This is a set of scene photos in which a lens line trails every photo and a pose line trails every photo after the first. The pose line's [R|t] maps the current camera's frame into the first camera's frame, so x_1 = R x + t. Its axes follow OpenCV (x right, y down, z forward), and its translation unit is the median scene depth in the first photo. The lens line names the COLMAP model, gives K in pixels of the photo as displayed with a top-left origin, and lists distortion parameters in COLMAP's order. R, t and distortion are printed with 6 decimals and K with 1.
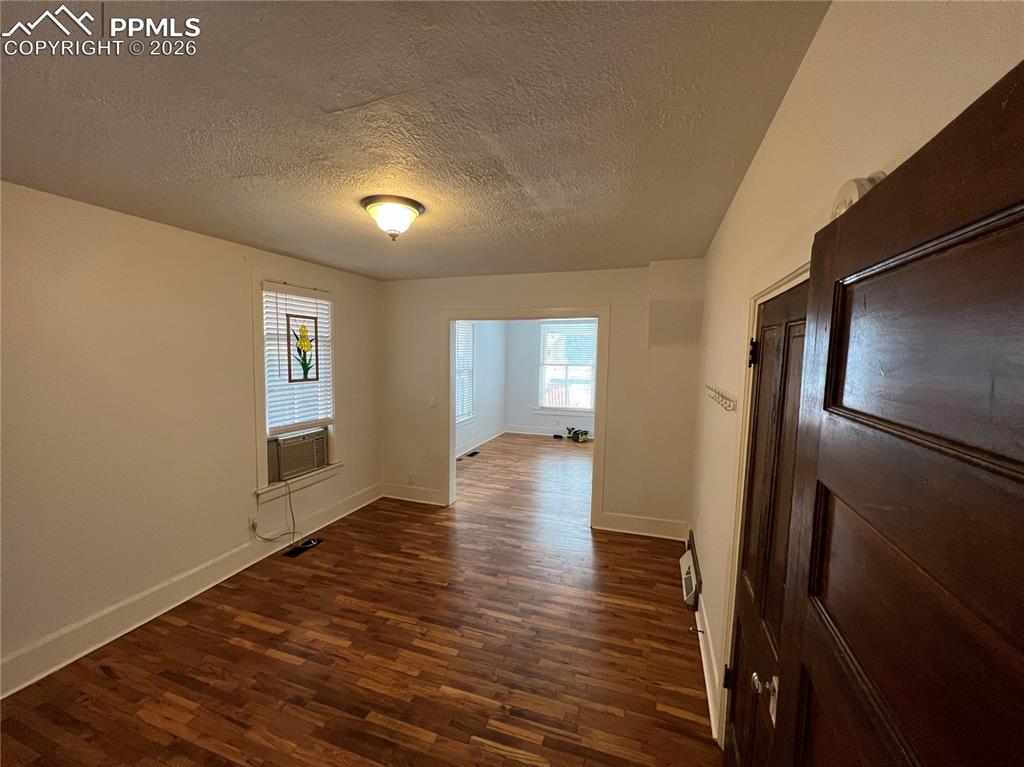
lens RADIAL K [[407.1, 0, 512.0], [0, 407.1, 383.5], [0, 0, 1]] dist [0.000837, -0.000351]
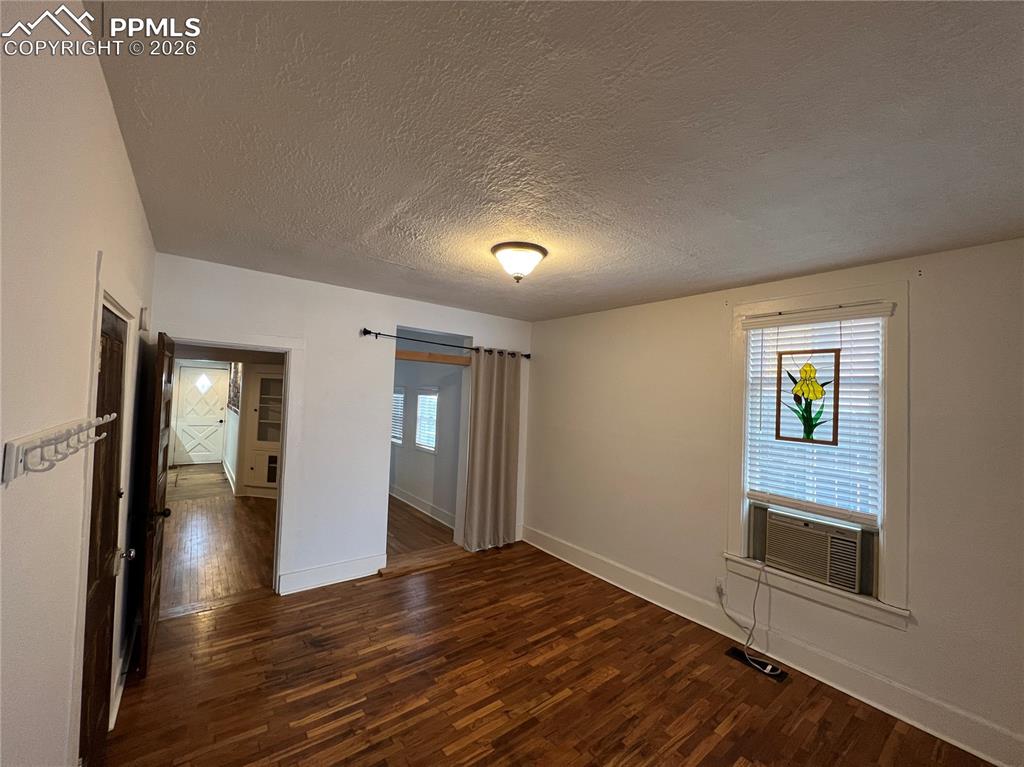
lens RADIAL K [[407.1, 0, 512.0], [0, 407.1, 383.5], [0, 0, 1]] dist [0.000837, -0.000351]
pose [[-0.537553, -0.060526, -0.841055, 0.390241], [-0.112121, 0.993695, 0.000150, -0.053056], [0.835743, 0.094381, -0.540950, 1.020576]]
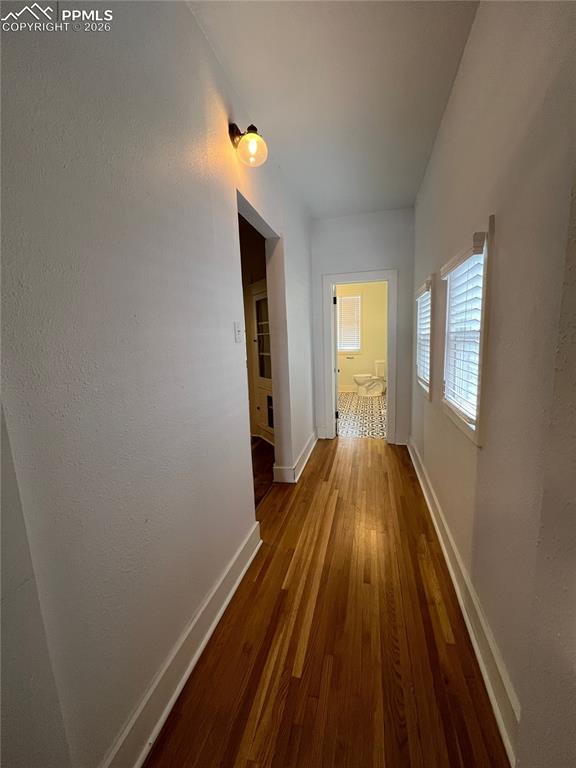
lens RADIAL K [[305.3, 0, 288.0], [0, 305.3, 384.0], [0, 0, 1]] dist [0.000837, -0.000351]
pose [[-0.996740, 0.036696, -0.071852, -0.518996], [0.019593, 0.974012, 0.225649, 0.088846], [0.078265, 0.223506, -0.971555, 0.287152]]
